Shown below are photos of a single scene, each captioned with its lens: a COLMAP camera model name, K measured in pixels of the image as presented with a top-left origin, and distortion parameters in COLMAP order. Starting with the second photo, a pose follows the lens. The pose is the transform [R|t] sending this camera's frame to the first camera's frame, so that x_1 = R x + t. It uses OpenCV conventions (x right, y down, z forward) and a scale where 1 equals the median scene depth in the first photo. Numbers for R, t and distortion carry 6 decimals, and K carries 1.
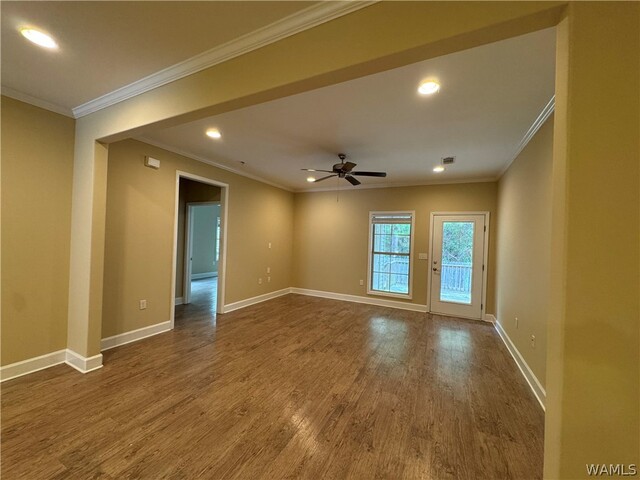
lens RADIAL K [[255.3, 0, 320.6], [0, 255.3, 237.2], [0, 0, 1]] dist [-0.004029, 0.000638]
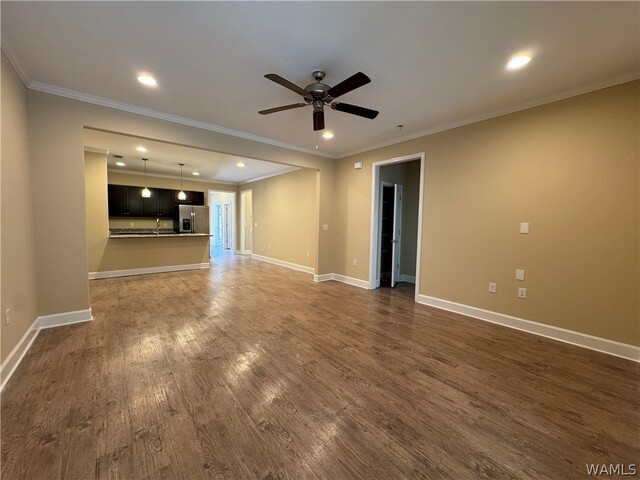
lens RADIAL K [[255.3, 0, 319.2], [0, 255.3, 238.9], [0, 0, 1]] dist [-0.004029, 0.000638]
pose [[-0.413686, 0.015506, -0.910288, 0.634145], [-0.024079, 0.999319, 0.027966, 0.073656], [0.910101, 0.033488, -0.413031, 1.200410]]
